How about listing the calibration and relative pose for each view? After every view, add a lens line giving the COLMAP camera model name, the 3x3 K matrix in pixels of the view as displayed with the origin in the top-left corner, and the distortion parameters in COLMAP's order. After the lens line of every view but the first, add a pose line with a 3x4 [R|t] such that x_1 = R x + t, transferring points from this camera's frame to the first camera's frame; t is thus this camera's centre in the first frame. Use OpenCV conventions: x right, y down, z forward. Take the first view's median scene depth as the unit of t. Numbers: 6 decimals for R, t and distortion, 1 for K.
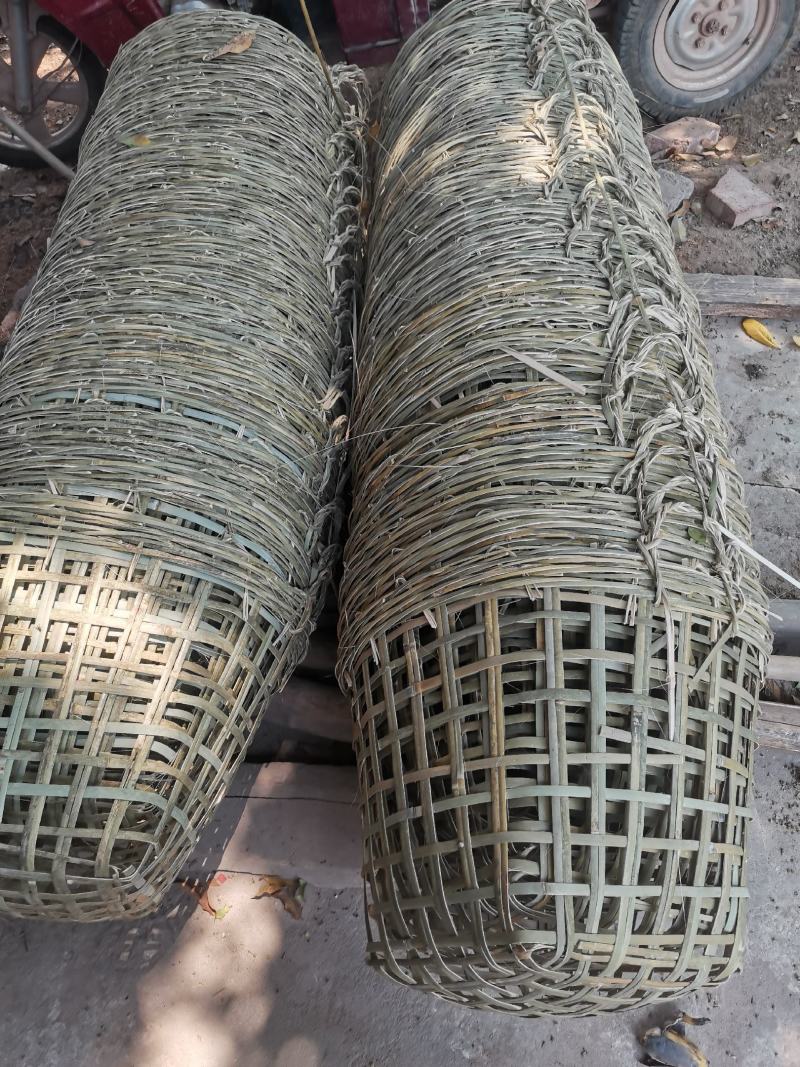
lens RADIAL K [[821.6, 0, 397.9], [0, 821.6, 531.5], [0, 0, 1]] dist [0.060420, -0.070559]
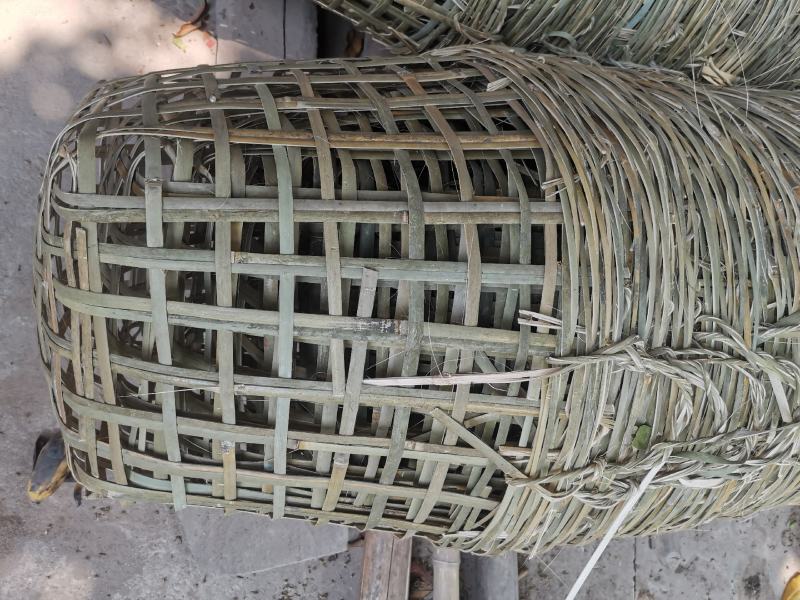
lens RADIAL K [[616.0, 0, 396.6], [0, 616.0, 297.0], [0, 0, 1]] dist [0.060420, -0.070559]
pose [[0.059923, 0.994374, -0.087351, 0.301024], [-0.983526, 0.073767, 0.165029, 0.126828], [0.170544, 0.076023, 0.982413, 0.461523]]
